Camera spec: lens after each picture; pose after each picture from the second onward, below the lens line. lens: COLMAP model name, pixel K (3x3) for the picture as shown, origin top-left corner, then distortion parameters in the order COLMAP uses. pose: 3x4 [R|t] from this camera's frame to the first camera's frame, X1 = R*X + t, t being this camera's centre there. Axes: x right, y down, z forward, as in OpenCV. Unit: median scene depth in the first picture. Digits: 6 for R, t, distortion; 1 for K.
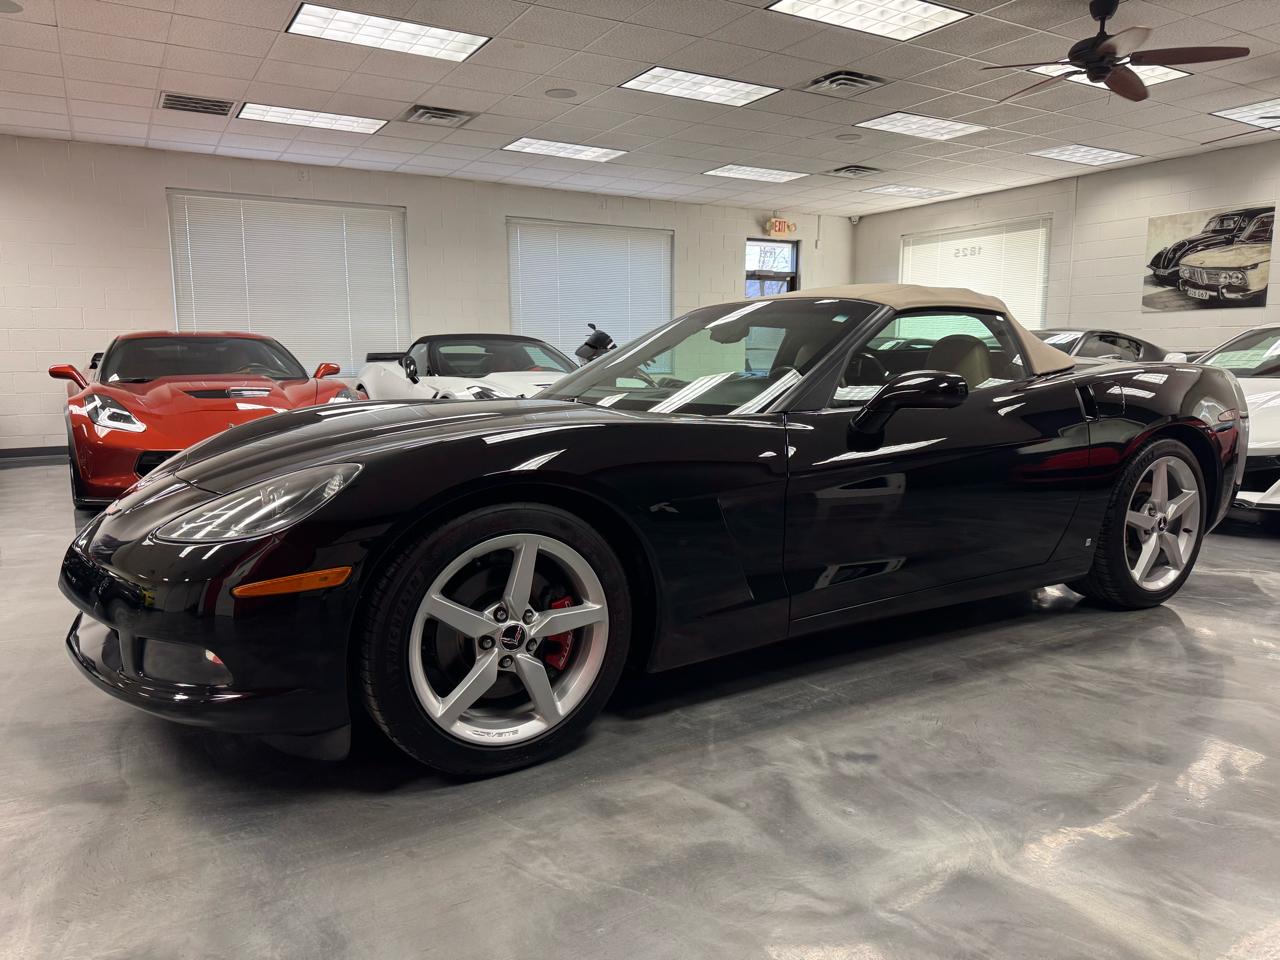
lens RADIAL K [[917.5, 0, 633.5], [0, 917.5, 483.0], [0, 0, 1]] dist [0.029917, -0.033565]
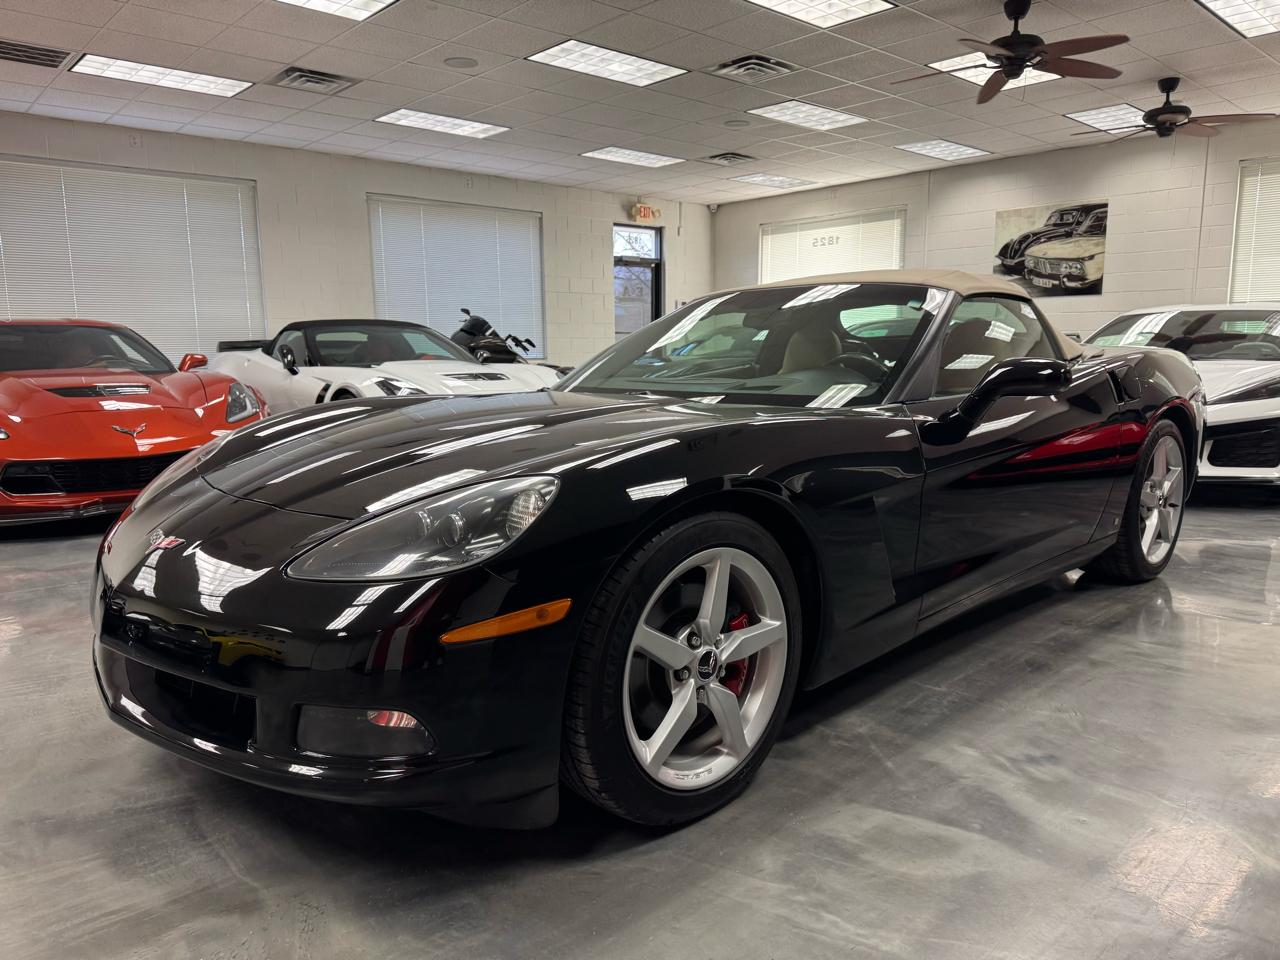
lens RADIAL K [[917.5, 0, 638.9], [0, 917.5, 478.9], [0, 0, 1]] dist [0.029917, -0.033565]
pose [[0.978127, -0.036999, 0.204693, -0.093244], [0.034821, 0.999292, 0.014233, -0.006544], [-0.205075, -0.006794, 0.978723, 0.037507]]
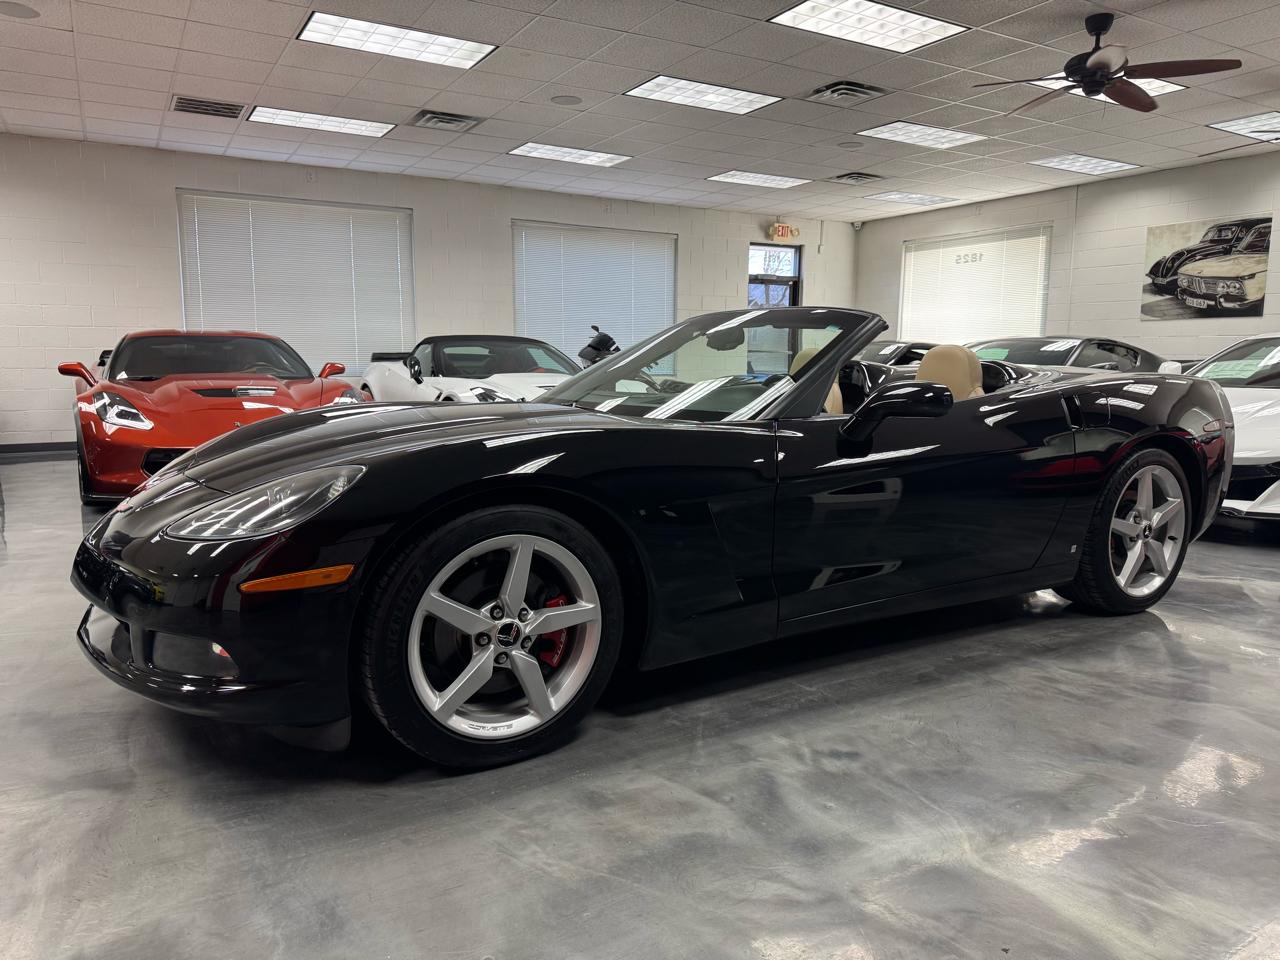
lens RADIAL K [[917.5, 0, 634.5], [0, 917.5, 475.5], [0, 0, 1]] dist [0.029917, -0.033565]
pose [[0.999940, 0.010614, -0.002689, 0.003012], [-0.010636, 0.999906, -0.008639, -0.001072], [0.002597, 0.008667, 0.999959, -0.009738]]
